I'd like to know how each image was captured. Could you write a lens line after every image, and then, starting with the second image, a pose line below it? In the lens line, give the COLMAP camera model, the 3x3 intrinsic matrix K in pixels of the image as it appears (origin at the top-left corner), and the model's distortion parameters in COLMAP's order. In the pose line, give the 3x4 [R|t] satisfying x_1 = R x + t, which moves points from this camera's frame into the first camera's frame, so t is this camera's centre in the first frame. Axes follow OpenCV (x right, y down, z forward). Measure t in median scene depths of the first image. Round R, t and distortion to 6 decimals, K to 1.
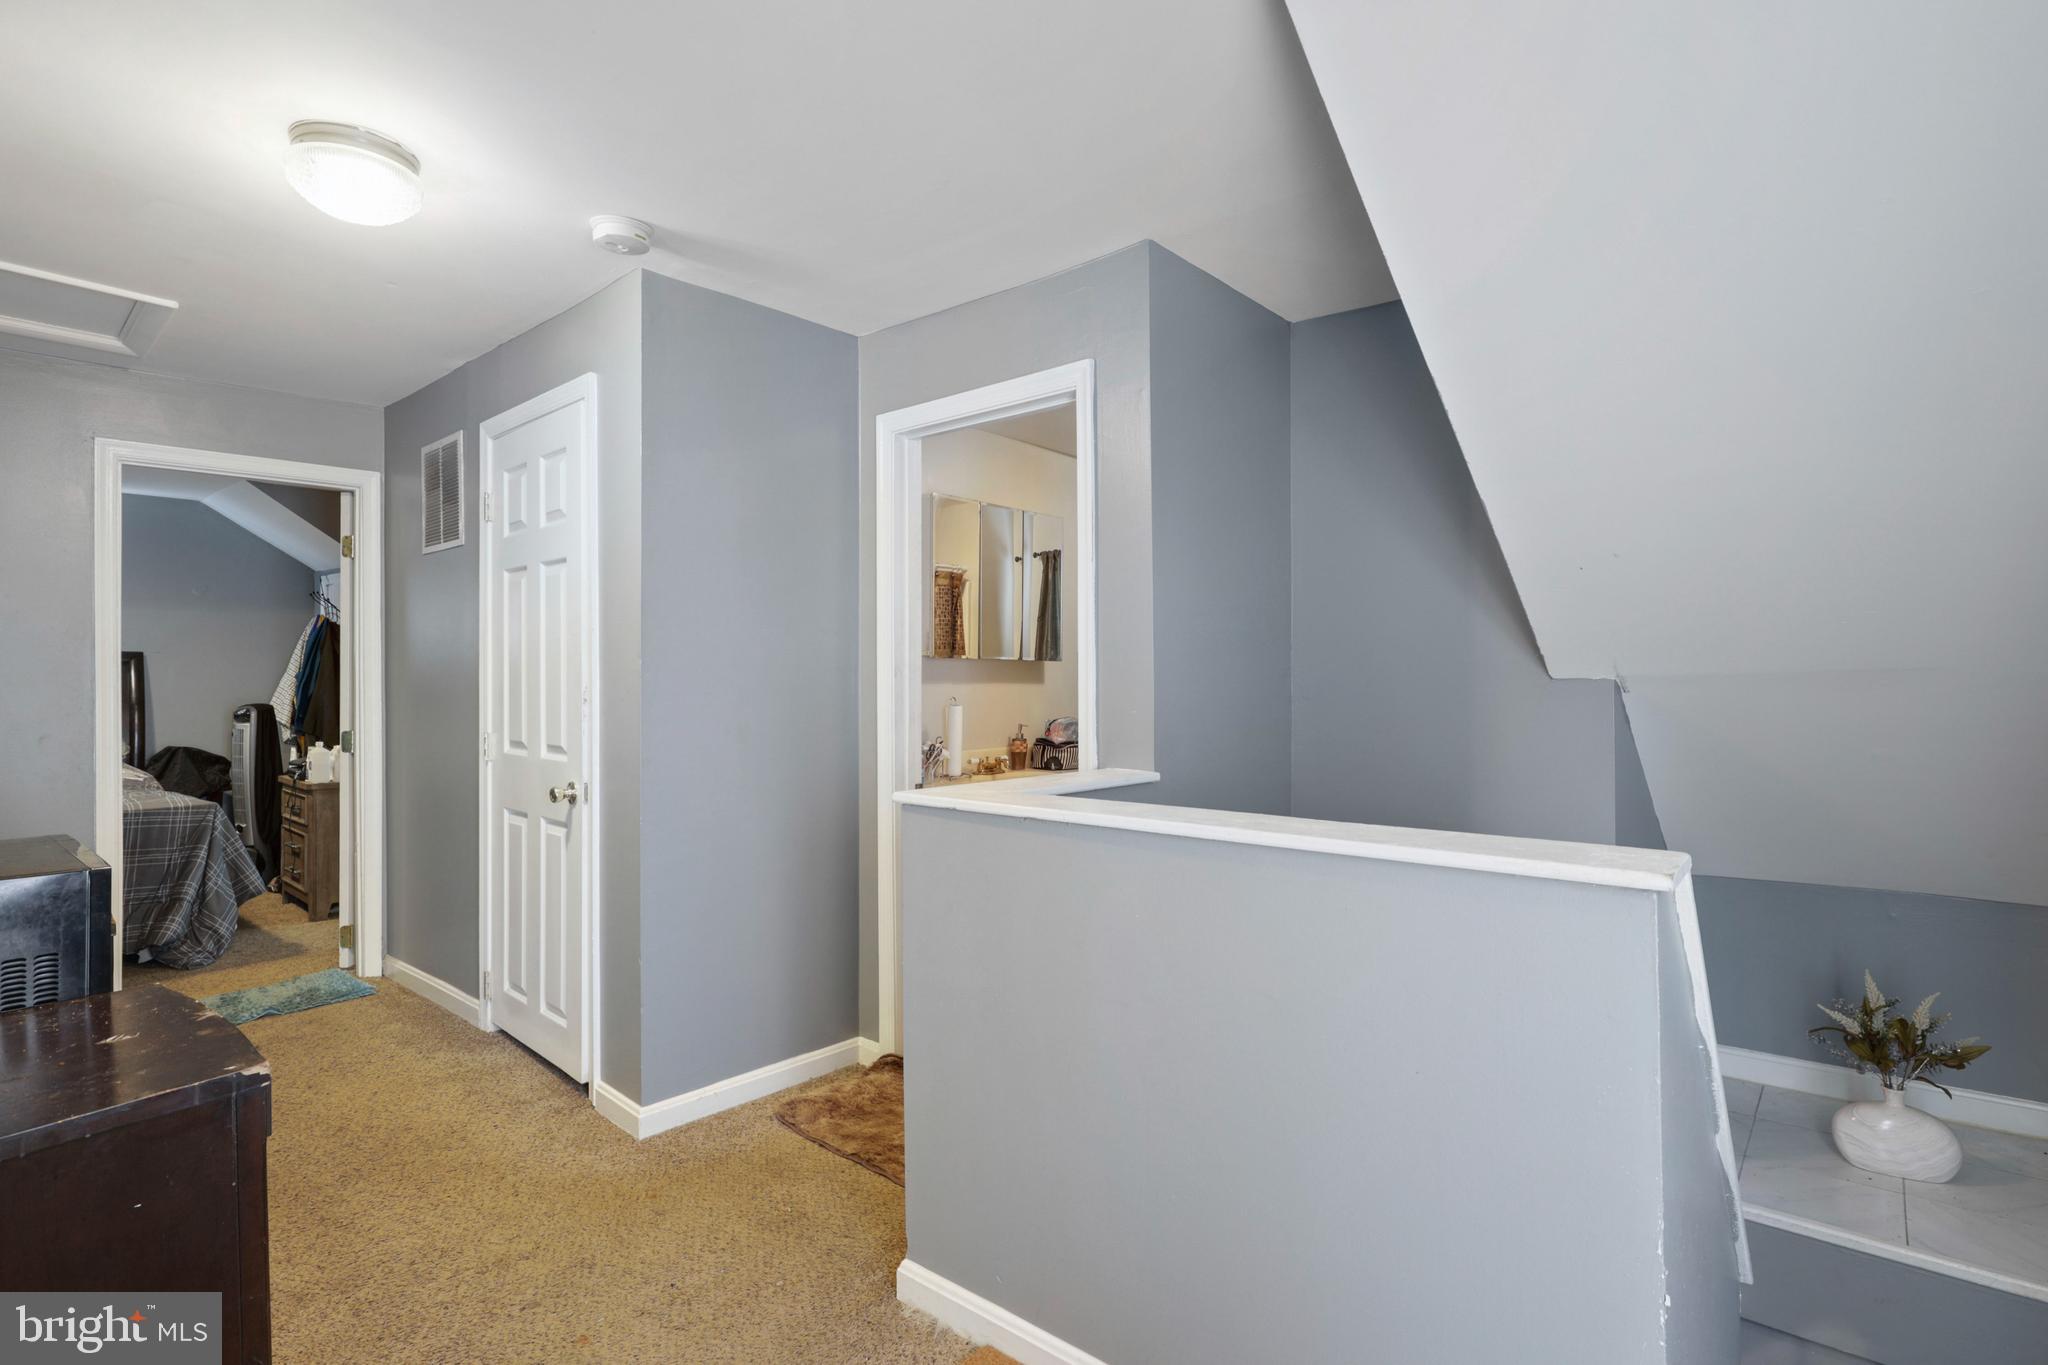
lens RADIAL K [[985.8, 0, 1026.4], [0, 985.8, 674.6], [0, 0, 1]] dist [-0.002122, -0.000348]
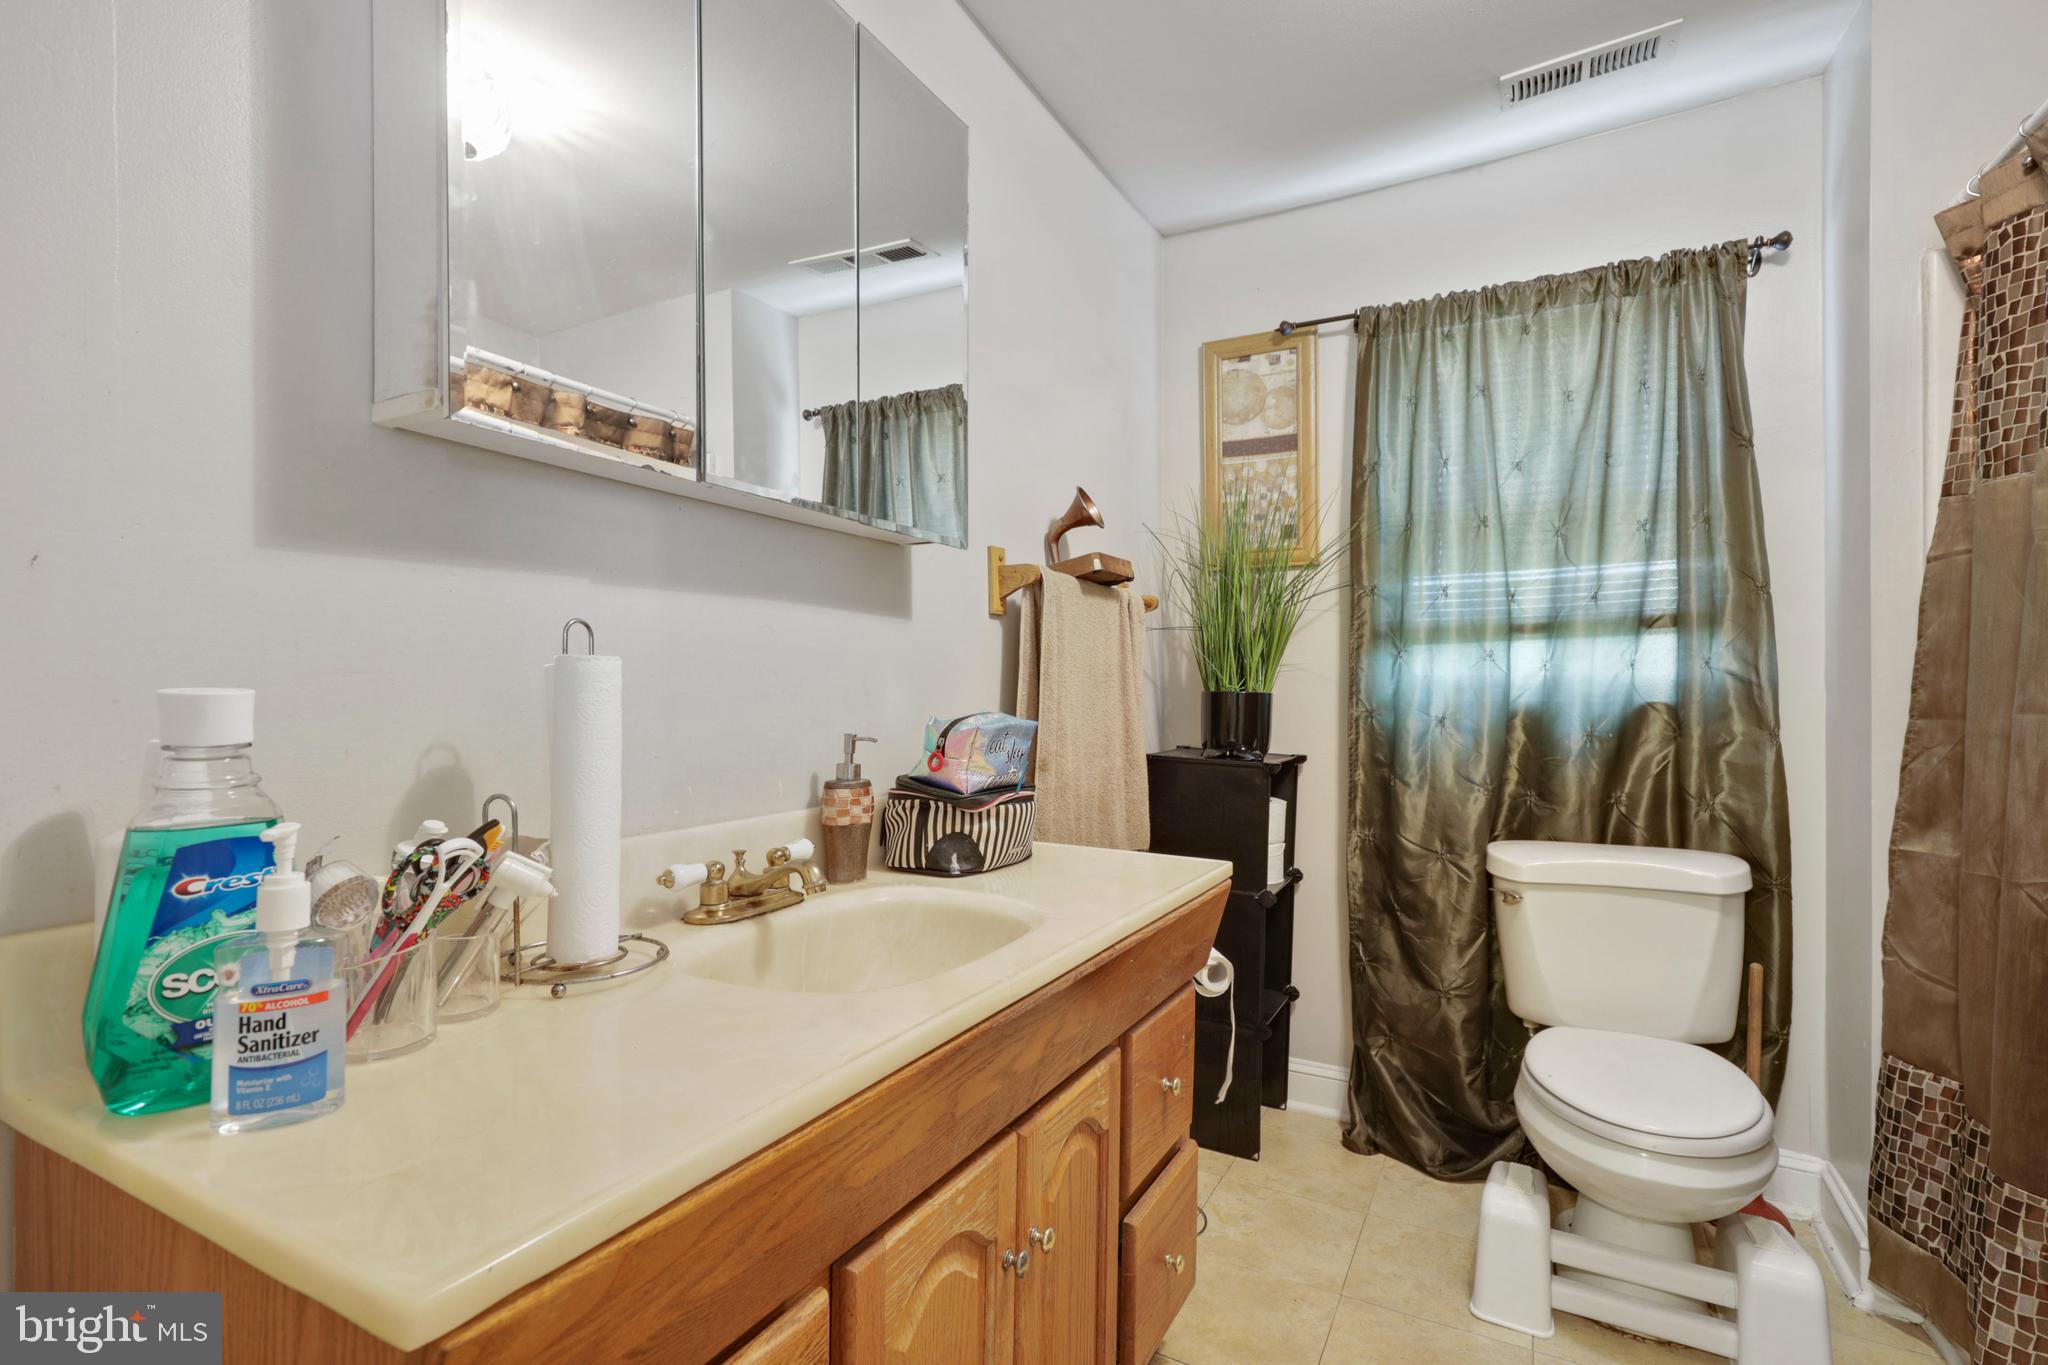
lens RADIAL K [[985.8, 0, 1022.9], [0, 985.8, 695.9], [0, 0, 1]] dist [-0.002122, -0.000348]
pose [[0.975030, -0.013120, 0.221685, -0.021595], [0.014430, 0.999887, -0.004289, 0.040594], [-0.221603, 0.007380, 0.975109, 0.686647]]
